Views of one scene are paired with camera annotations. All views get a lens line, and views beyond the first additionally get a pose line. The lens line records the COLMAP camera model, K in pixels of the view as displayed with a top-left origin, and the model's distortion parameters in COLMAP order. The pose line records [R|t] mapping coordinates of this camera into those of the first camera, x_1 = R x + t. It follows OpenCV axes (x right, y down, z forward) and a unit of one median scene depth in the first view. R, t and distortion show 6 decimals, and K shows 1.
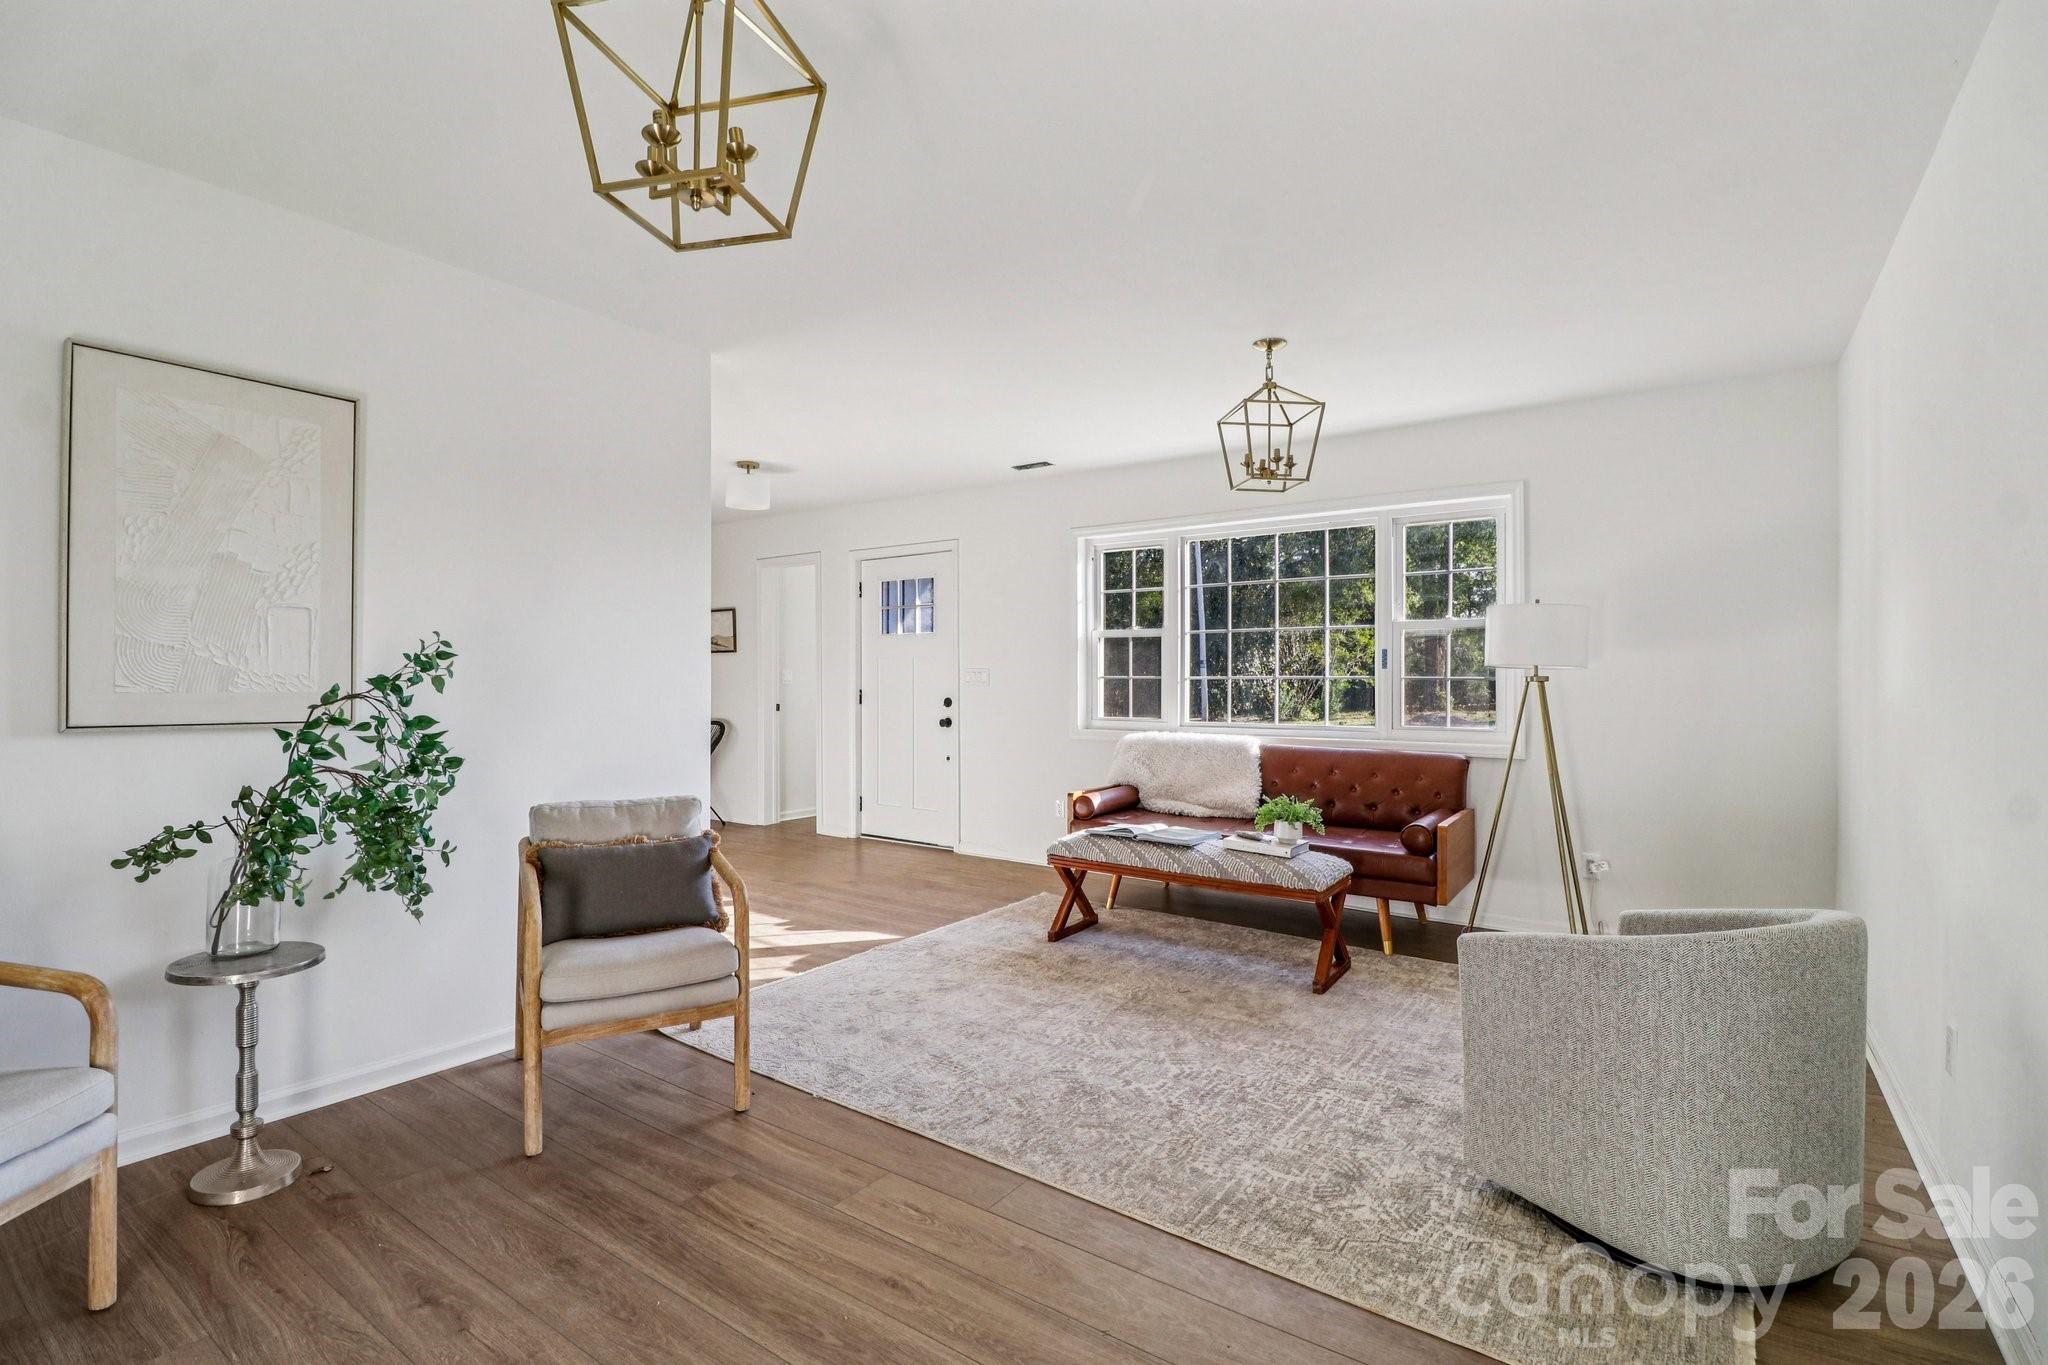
lens RADIAL K [[944.2, 0, 1023.0], [0, 944.2, 675.9], [0, 0, 1]] dist [-0.032397, -0.000352]
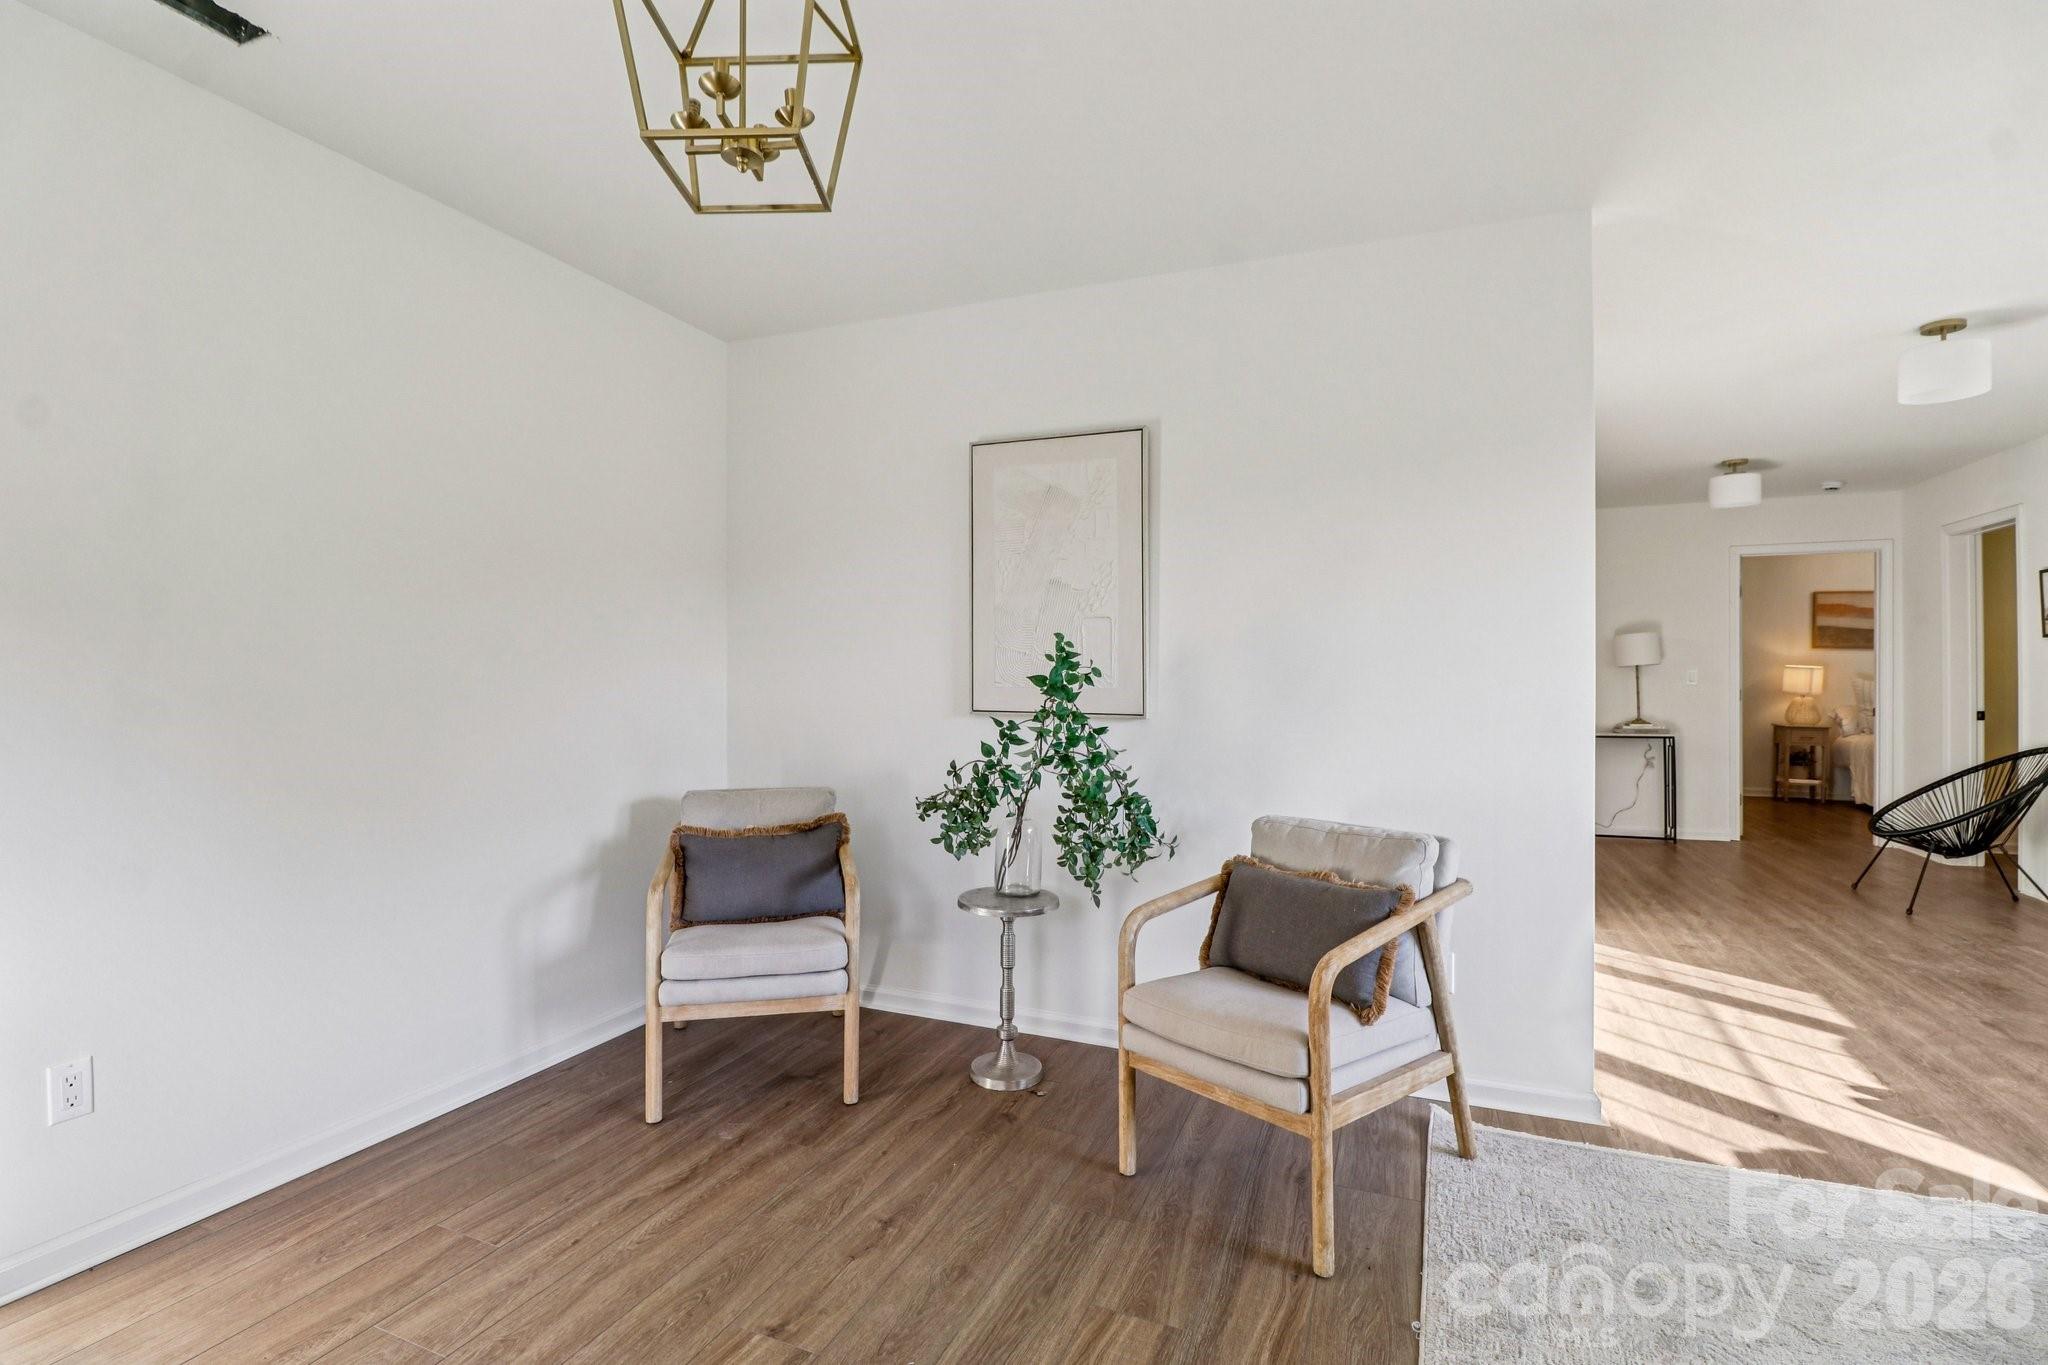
lens RADIAL K [[945.4, 0, 1014.2], [0, 945.4, 670.8], [0, 0, 1]] dist [-0.021359, -0.000444]
pose [[0.210515, -0.005816, -0.977573, 0.412573], [0.002725, 0.999982, -0.005362, 0.001065], [0.977587, -0.001535, 0.210528, 0.706481]]
